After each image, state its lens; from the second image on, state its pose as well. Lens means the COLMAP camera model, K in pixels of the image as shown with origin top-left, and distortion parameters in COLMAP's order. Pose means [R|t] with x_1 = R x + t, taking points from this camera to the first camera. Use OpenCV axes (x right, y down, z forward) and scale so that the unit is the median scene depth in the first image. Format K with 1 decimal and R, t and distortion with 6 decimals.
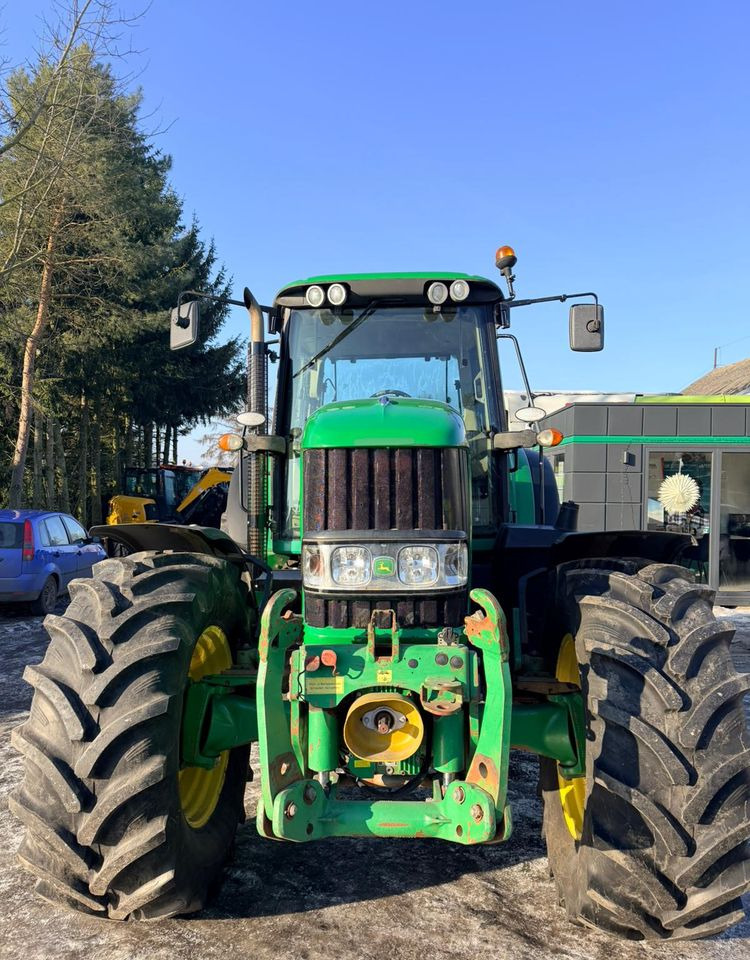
lens RADIAL K [[736.2, 0, 375.1], [0, 736.2, 481.6], [0, 0, 1]] dist [0.038626, -0.037985]
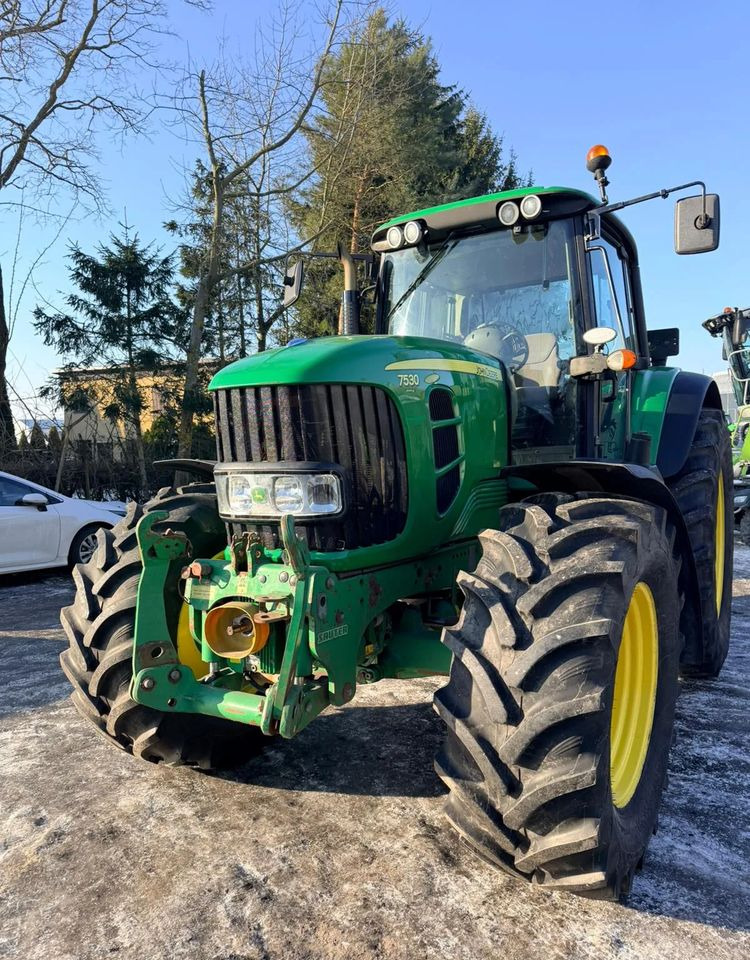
lens RADIAL K [[736.2, 0, 374.1], [0, 736.2, 484.1], [0, 0, 1]] dist [0.038626, -0.037985]
pose [[0.874899, 0.007247, -0.484251, 0.595007], [0.033121, 0.996652, 0.074754, 0.019286], [0.483171, -0.081442, 0.871730, 0.092733]]
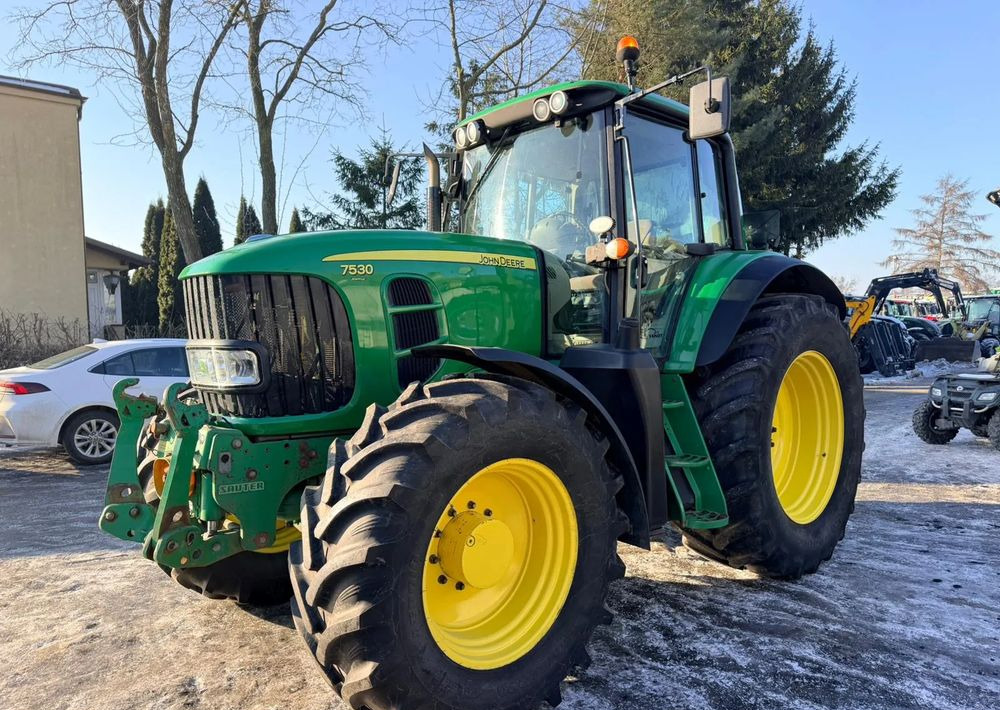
lens RADIAL K [[736.2, 0, 502.1], [0, 736.2, 357.8], [0, 0, 1]] dist [0.035876, -0.021780]
pose [[0.706884, 0.017546, -0.707112, 1.134105], [0.025659, 0.998398, 0.050425, 0.038696], [0.706864, -0.053788, 0.705302, 0.366803]]
